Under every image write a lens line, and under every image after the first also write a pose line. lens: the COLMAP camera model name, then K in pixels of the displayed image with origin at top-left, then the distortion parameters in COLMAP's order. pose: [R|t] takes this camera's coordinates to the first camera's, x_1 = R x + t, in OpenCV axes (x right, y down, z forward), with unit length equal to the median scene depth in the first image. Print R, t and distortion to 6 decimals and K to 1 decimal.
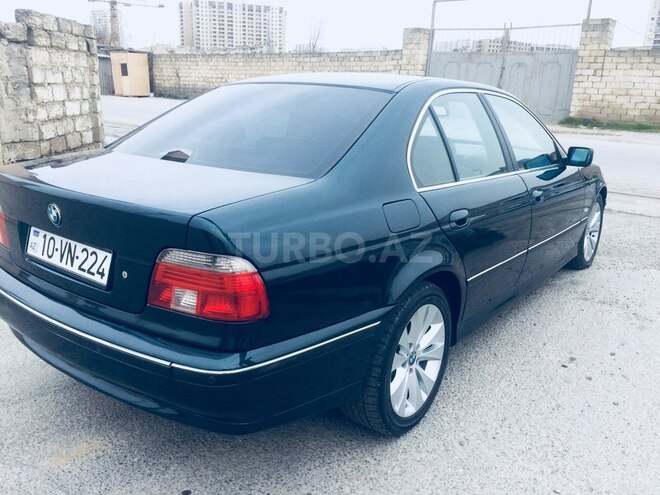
lens RADIAL K [[563.5, 0, 328.4], [0, 563.5, 248.2], [0, 0, 1]] dist [0.057862, -0.070229]
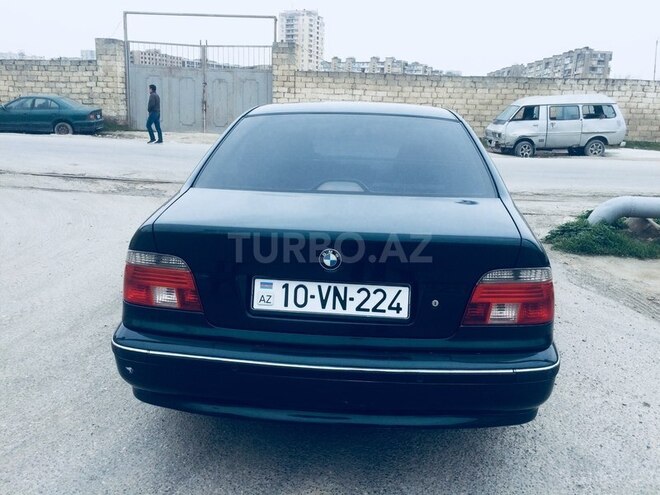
lens RADIAL K [[563.5, 0, 329.9], [0, 563.5, 247.1], [0, 0, 1]] dist [0.057862, -0.070229]
pose [[0.836598, -0.133546, 0.531290, -0.105540], [0.144405, 0.989290, 0.021282, -0.010685], [-0.528442, 0.058916, 0.846922, 0.020021]]
